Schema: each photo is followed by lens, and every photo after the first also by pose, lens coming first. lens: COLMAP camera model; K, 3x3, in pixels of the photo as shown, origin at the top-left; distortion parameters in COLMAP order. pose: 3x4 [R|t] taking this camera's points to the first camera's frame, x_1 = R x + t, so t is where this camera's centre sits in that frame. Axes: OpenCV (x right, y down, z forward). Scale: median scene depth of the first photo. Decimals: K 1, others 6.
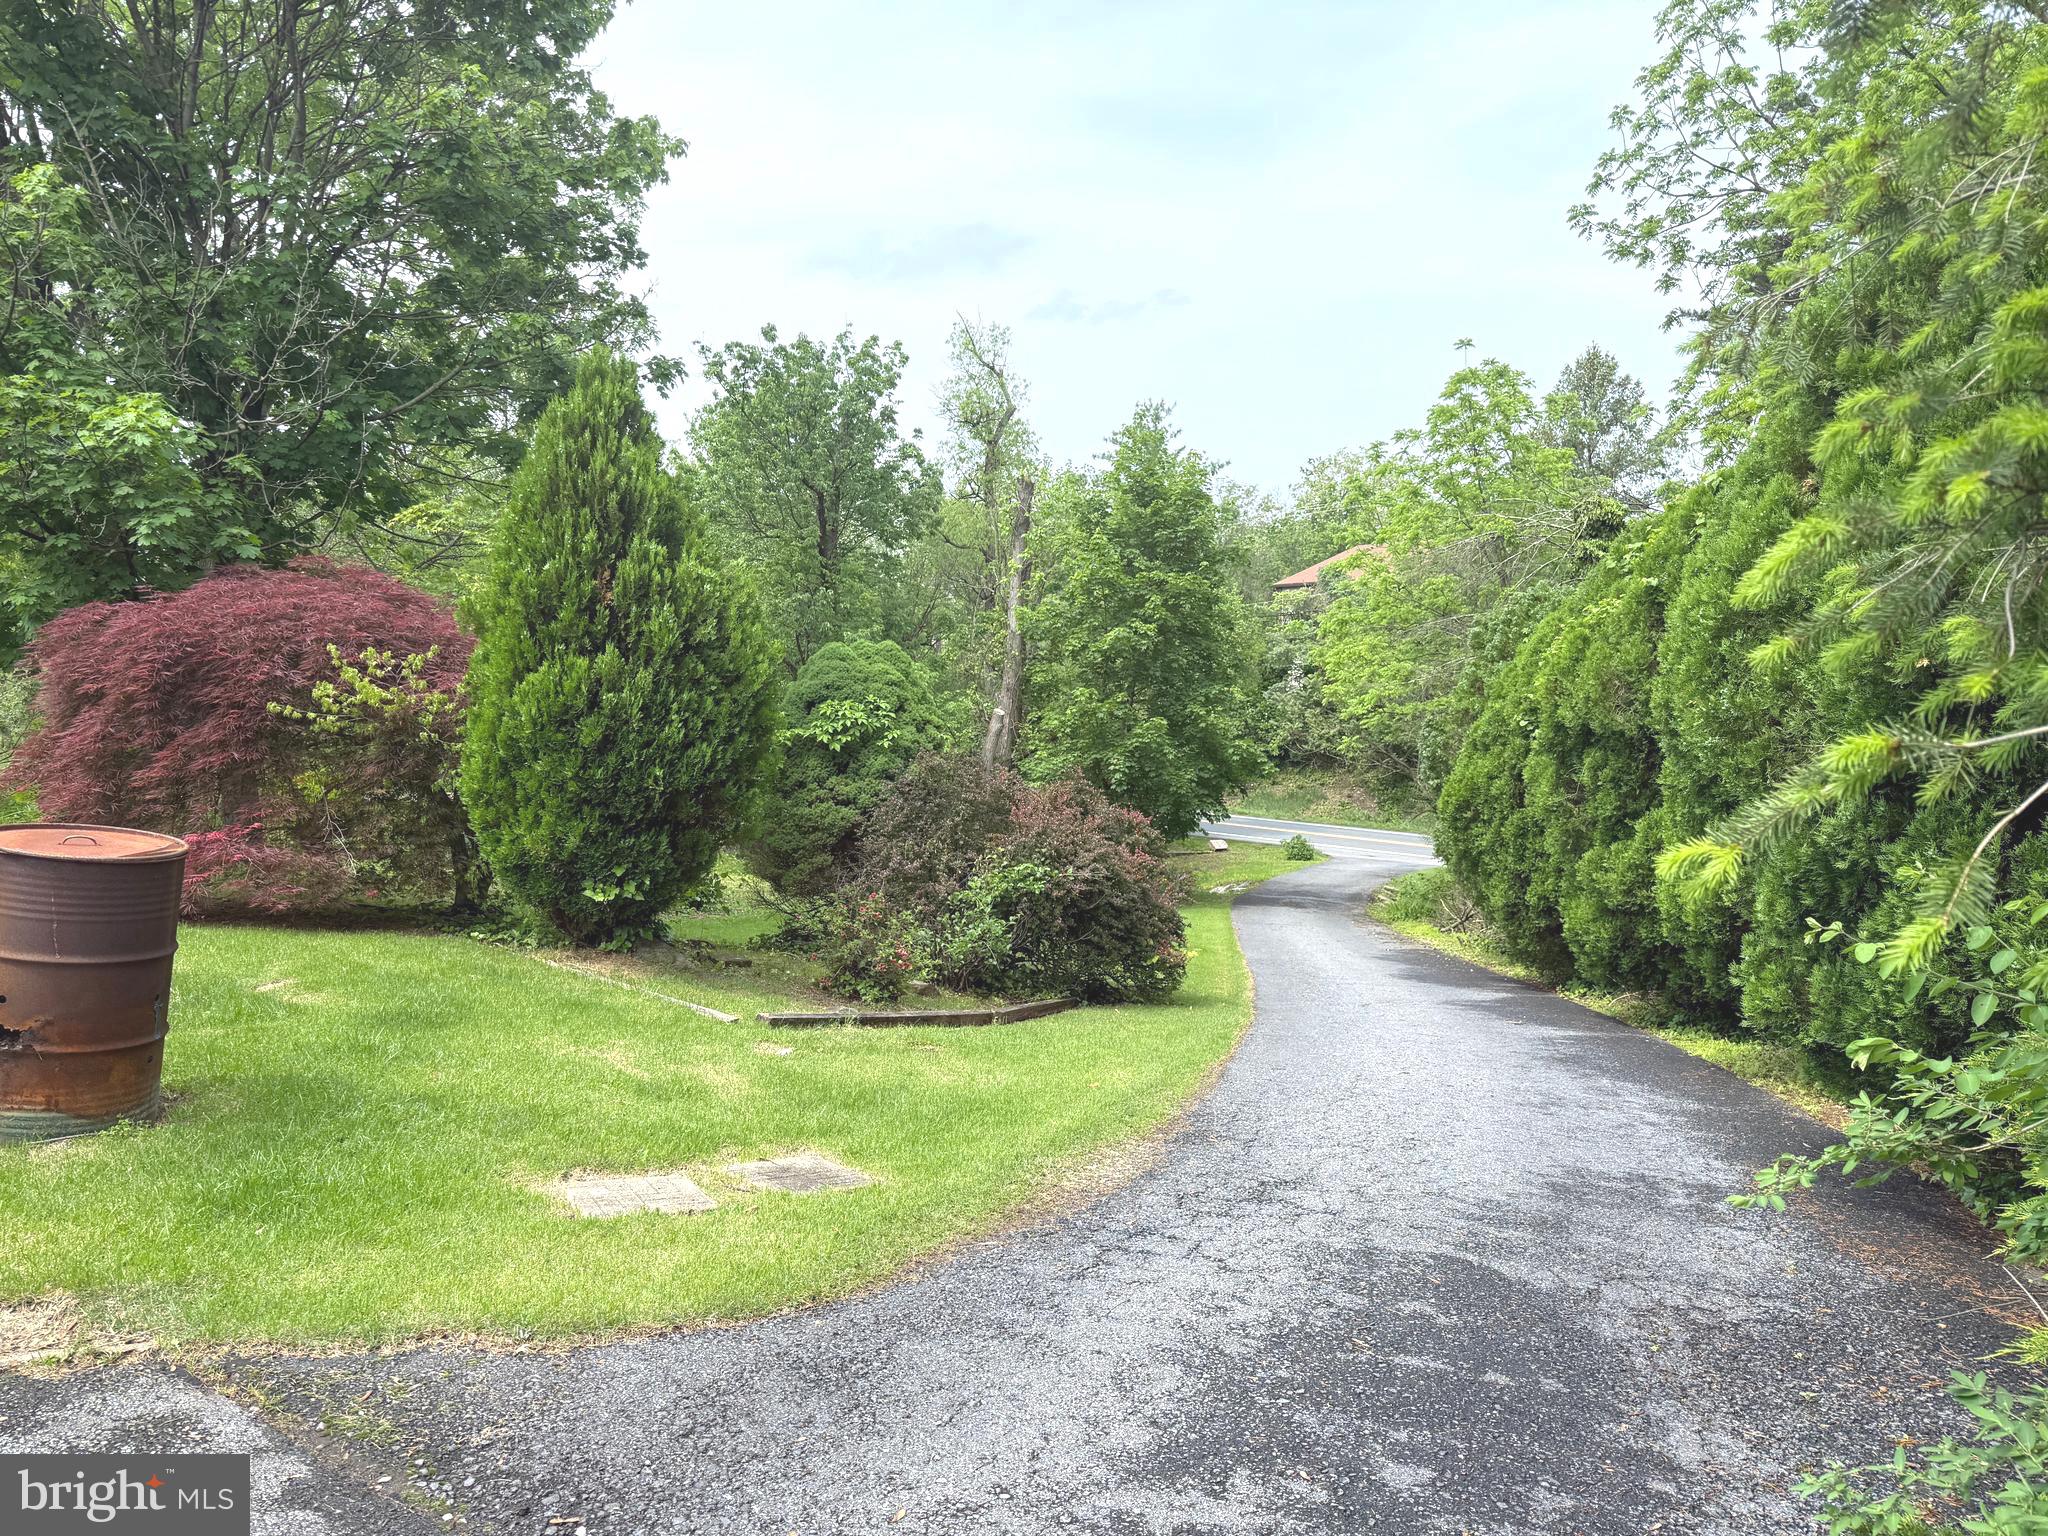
lens RADIAL K [[1433.6, 0, 1020.0], [0, 1433.6, 754.2], [0, 0, 1]] dist [0.001123, 0.000229]
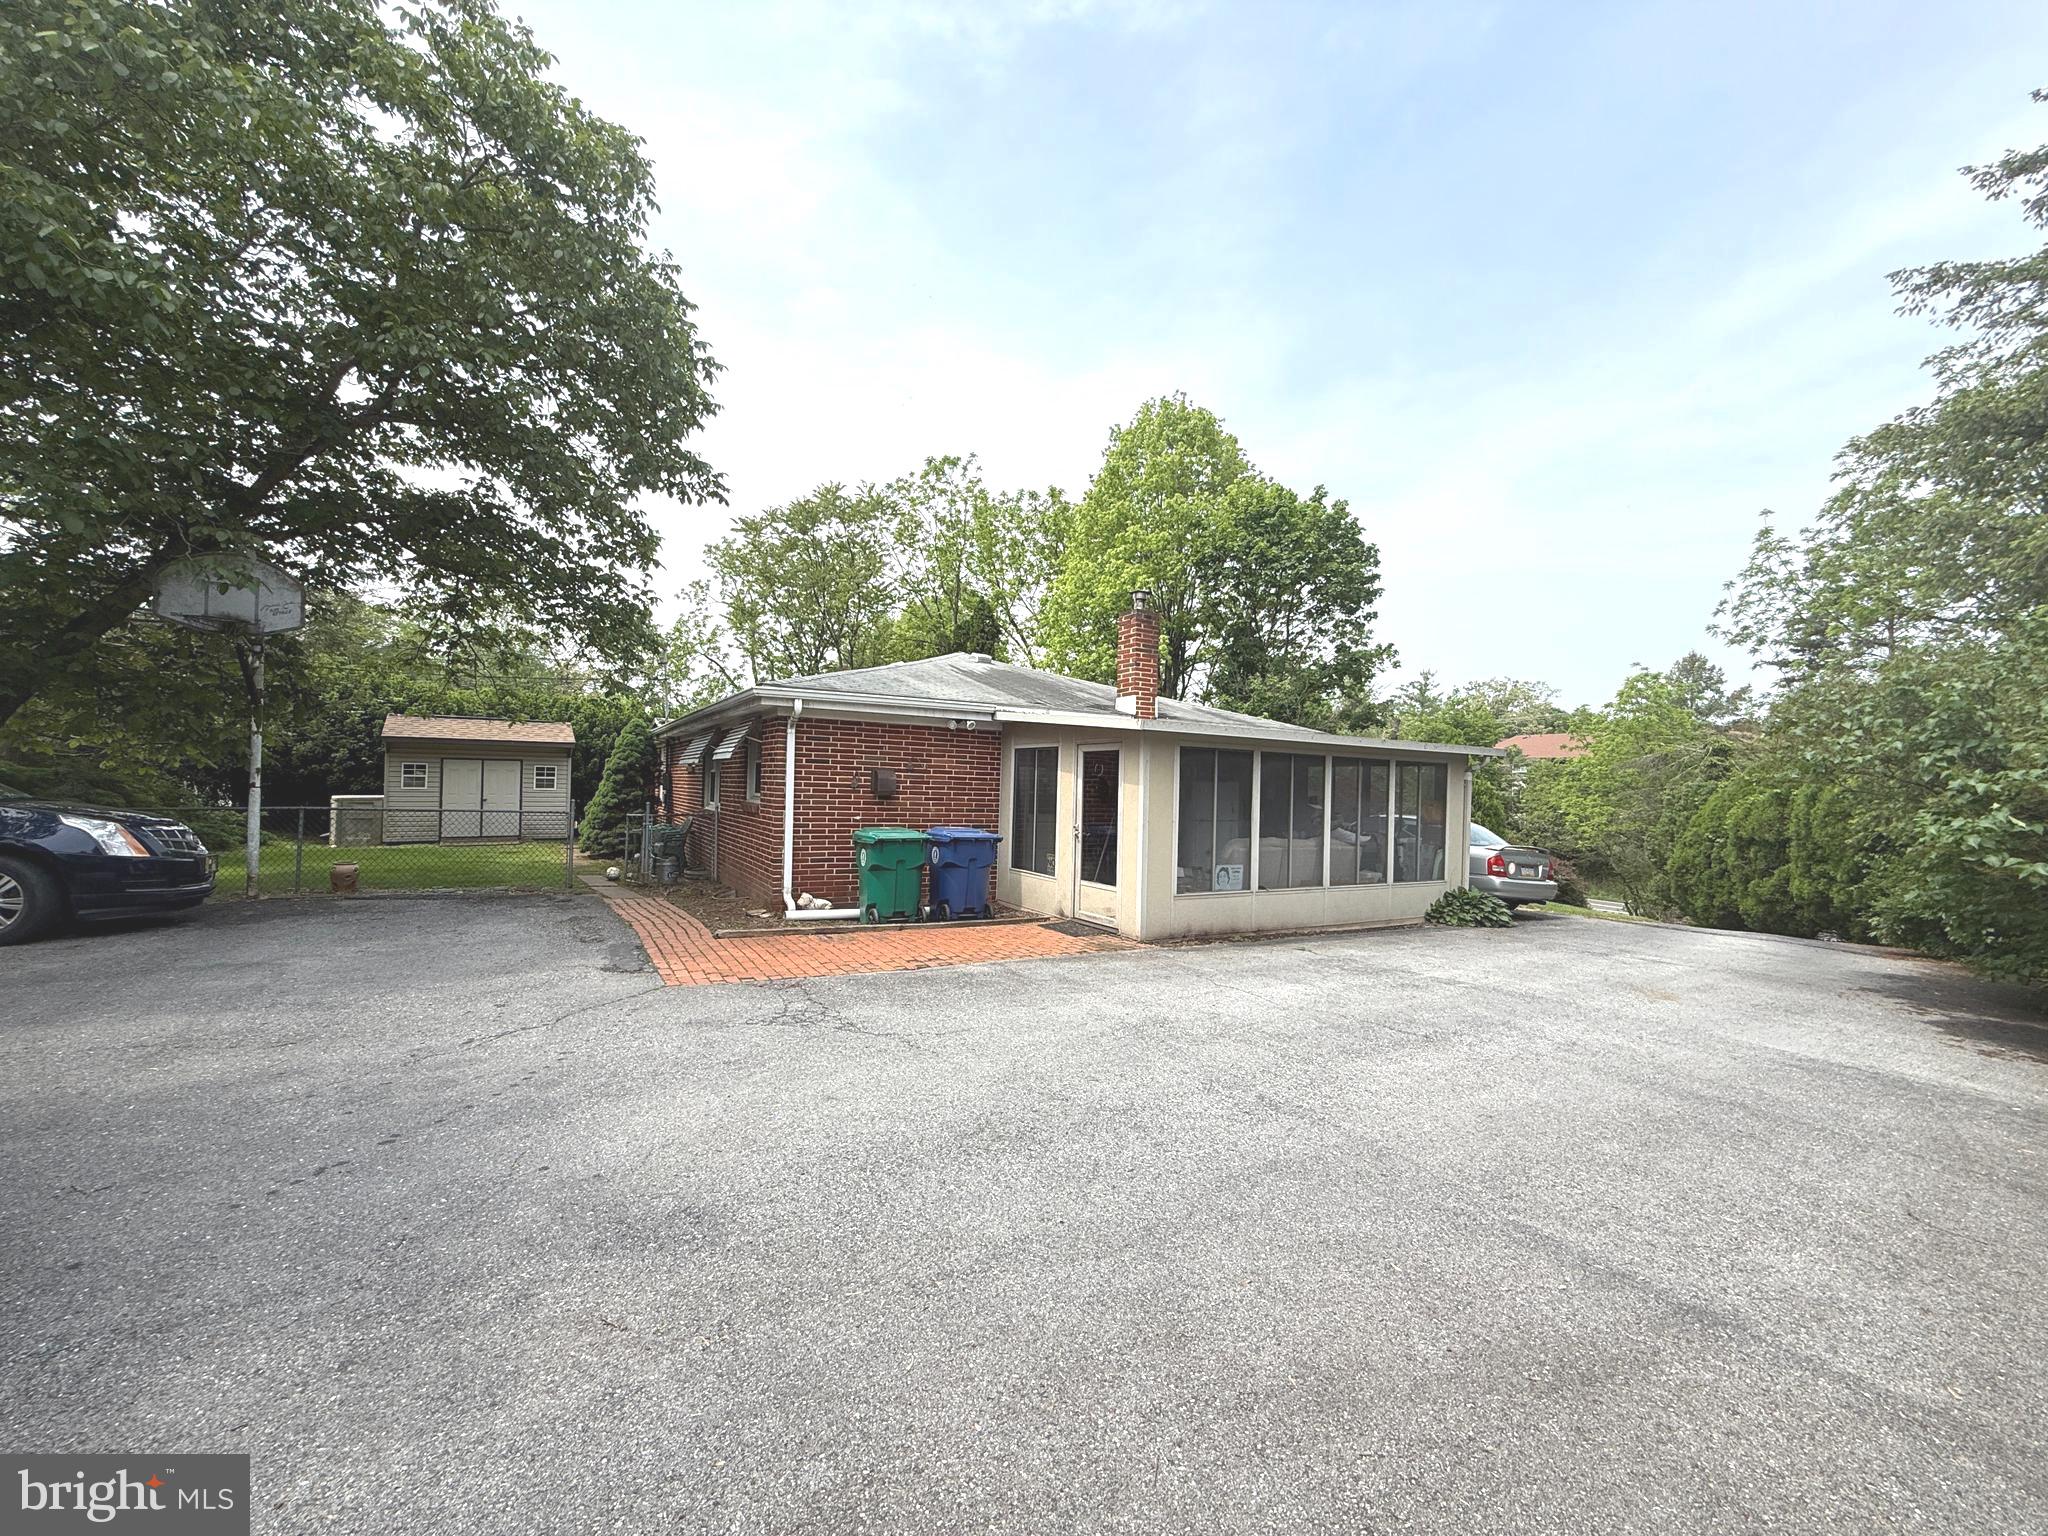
lens RADIAL K [[822.7, 0, 1024.0], [0, 822.7, 768.0], [0, 0, 1]] dist [-0.010524, -0.000002]
pose [[0.963391, 0.011453, -0.267856, -0.353631], [-0.036039, 0.995552, -0.087052, 0.022079], [0.265668, 0.093519, 0.959518, -0.603077]]
